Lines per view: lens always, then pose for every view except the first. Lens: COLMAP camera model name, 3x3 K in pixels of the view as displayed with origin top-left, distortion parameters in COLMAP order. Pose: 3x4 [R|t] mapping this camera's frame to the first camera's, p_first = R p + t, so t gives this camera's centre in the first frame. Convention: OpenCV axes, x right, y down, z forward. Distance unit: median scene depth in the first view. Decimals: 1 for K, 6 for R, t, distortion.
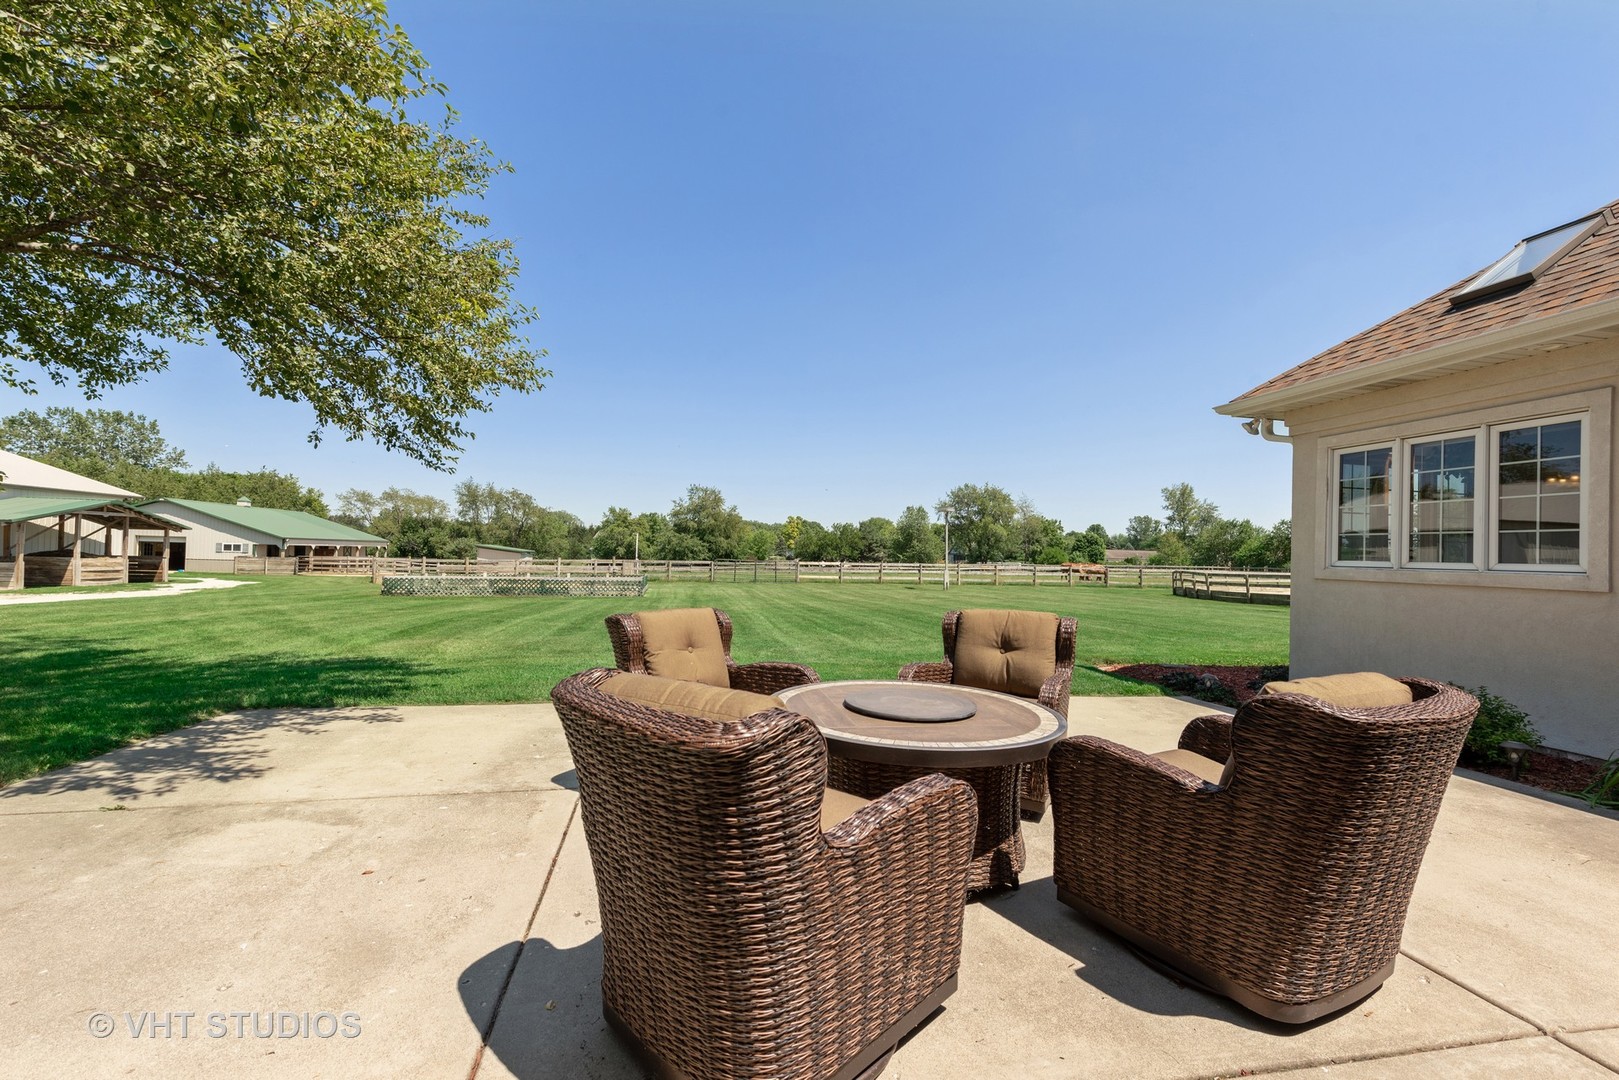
lens RADIAL K [[657.9, 0, 817.3], [0, 657.9, 537.3], [0, 0, 1]] dist [0.002151, 0.000069]
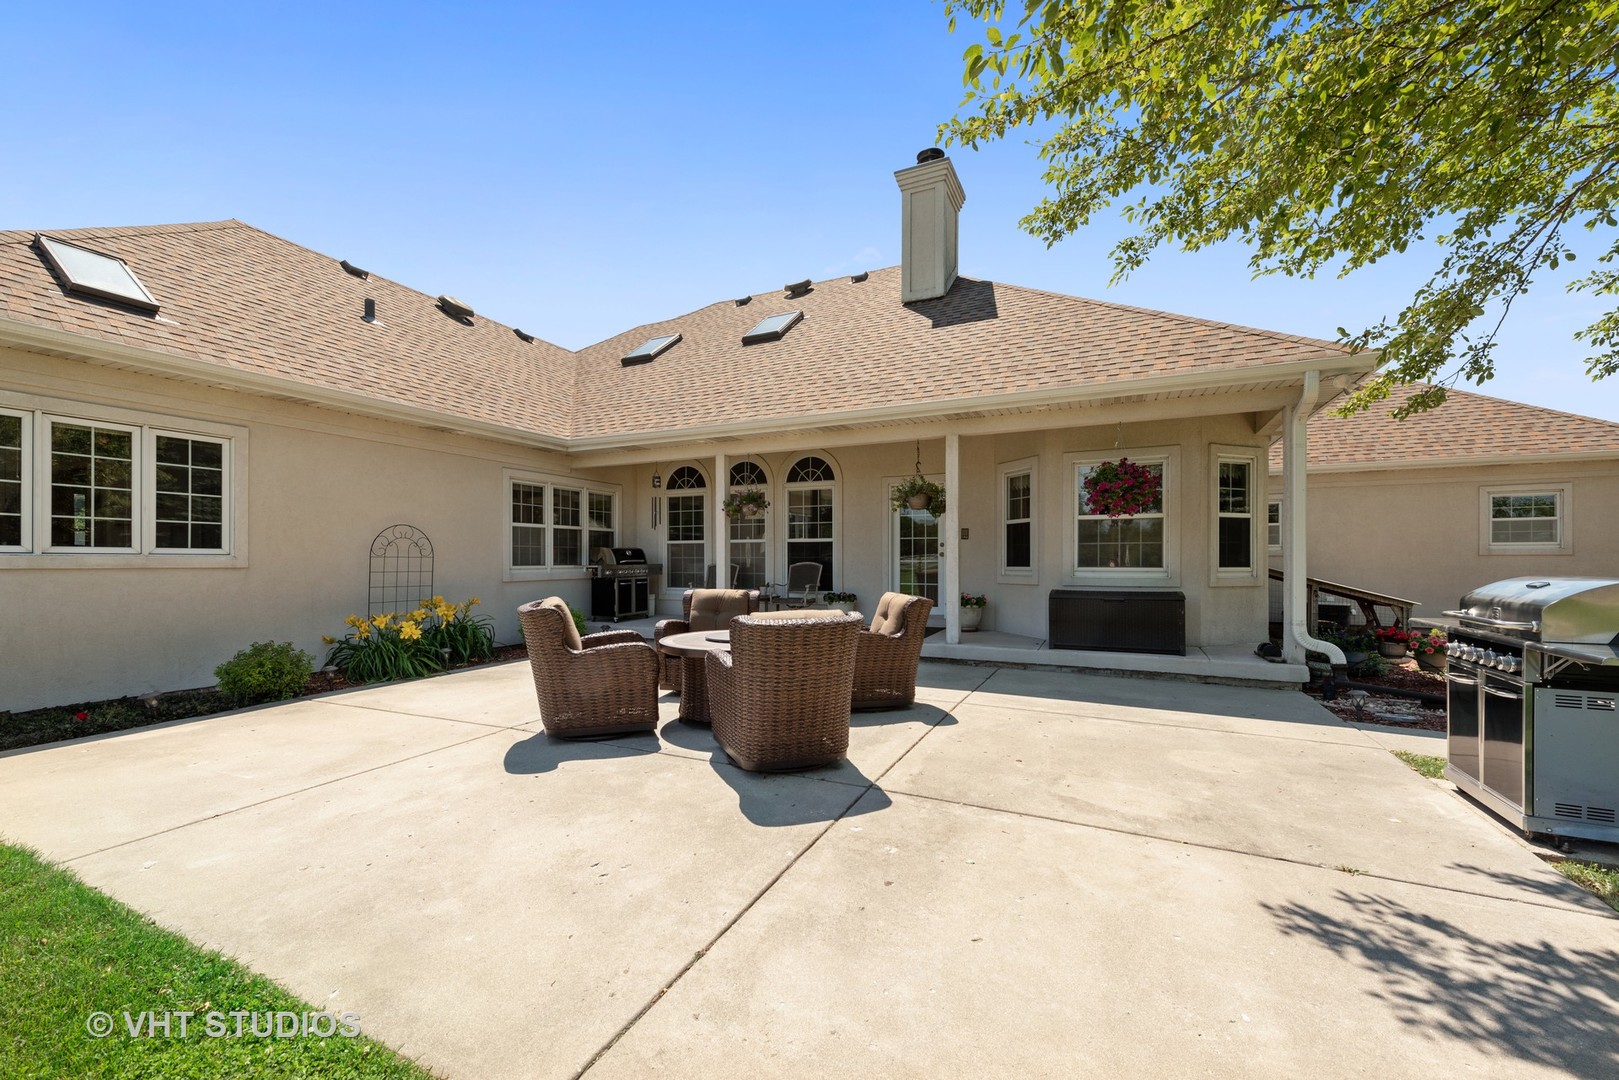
lens RADIAL K [[639.7, 0, 809.5], [0, 639.7, 540.0], [0, 0, 1]] dist [0.002072, 0.000098]
pose [[-0.787273, -0.013859, 0.616449, -0.678616], [-0.035688, 0.999096, -0.023116, 0.013704], [-0.615571, -0.040198, -0.787056, 1.408720]]
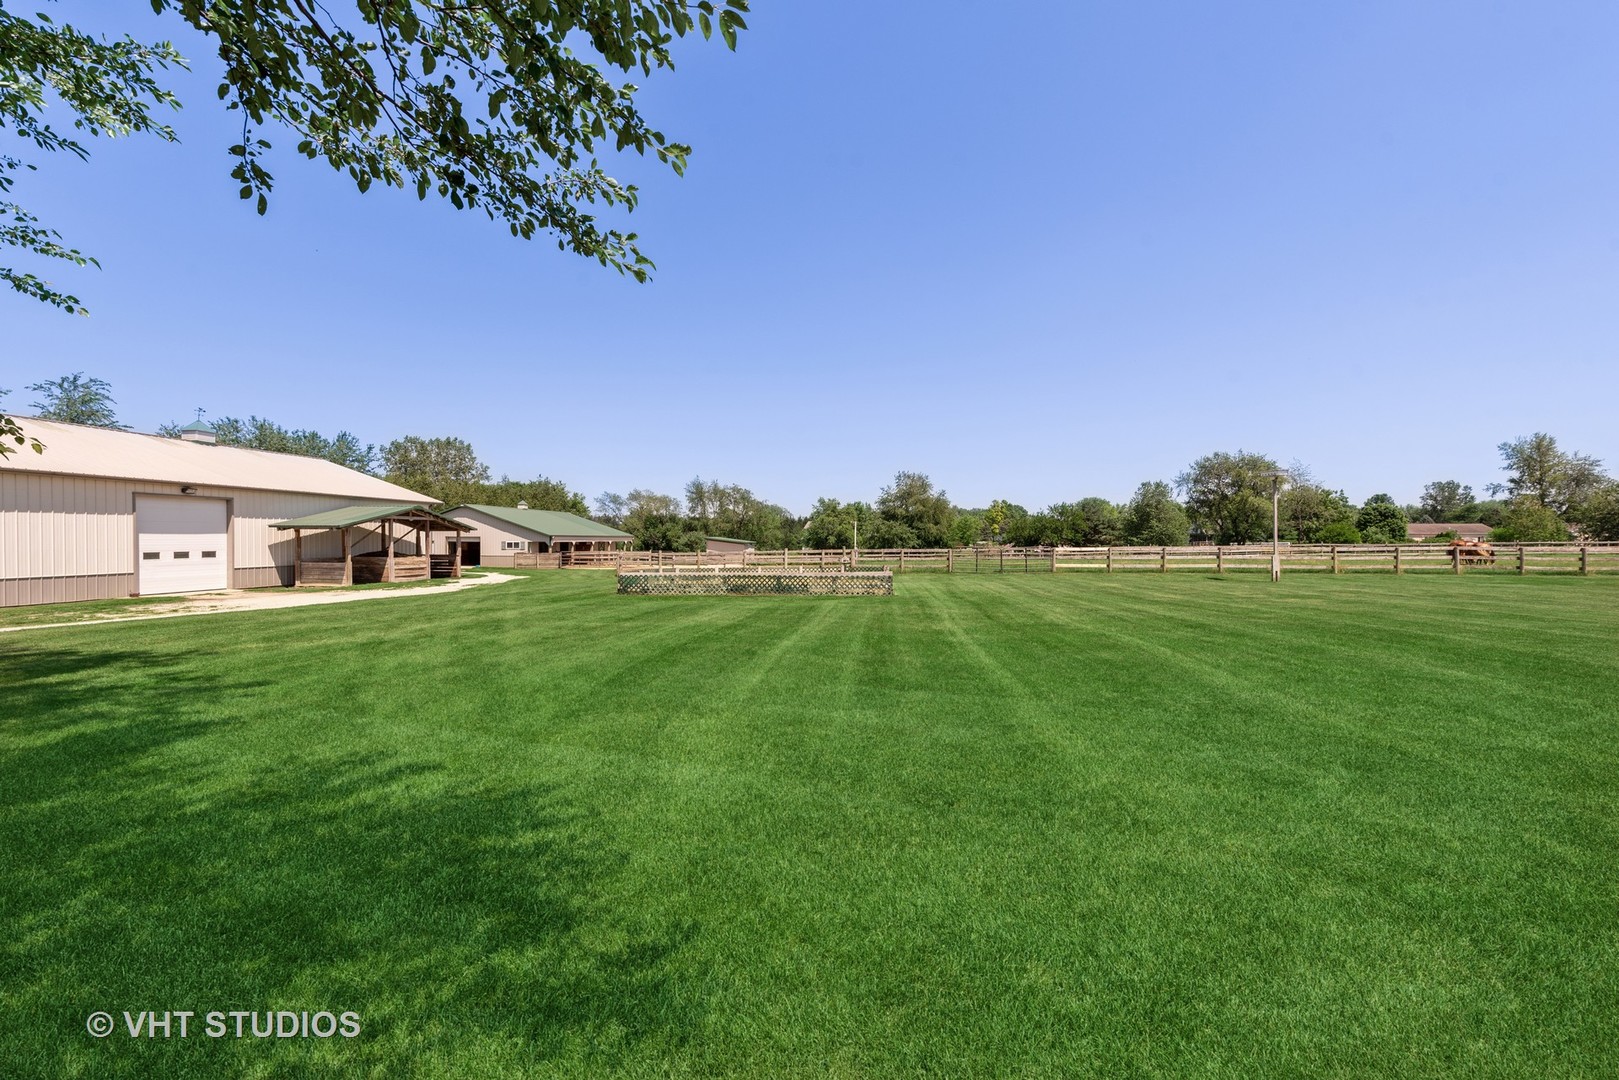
lens RADIAL K [[631.5, 0, 809.2], [0, 631.5, 549.7], [0, 0, 1]] dist [0.000810, -0.000275]
pose [[0.951141, -0.019517, -0.308139, -0.030508], [0.031570, 0.998917, 0.034179, 0.001027], [0.307138, -0.042237, 0.950727, 0.056194]]
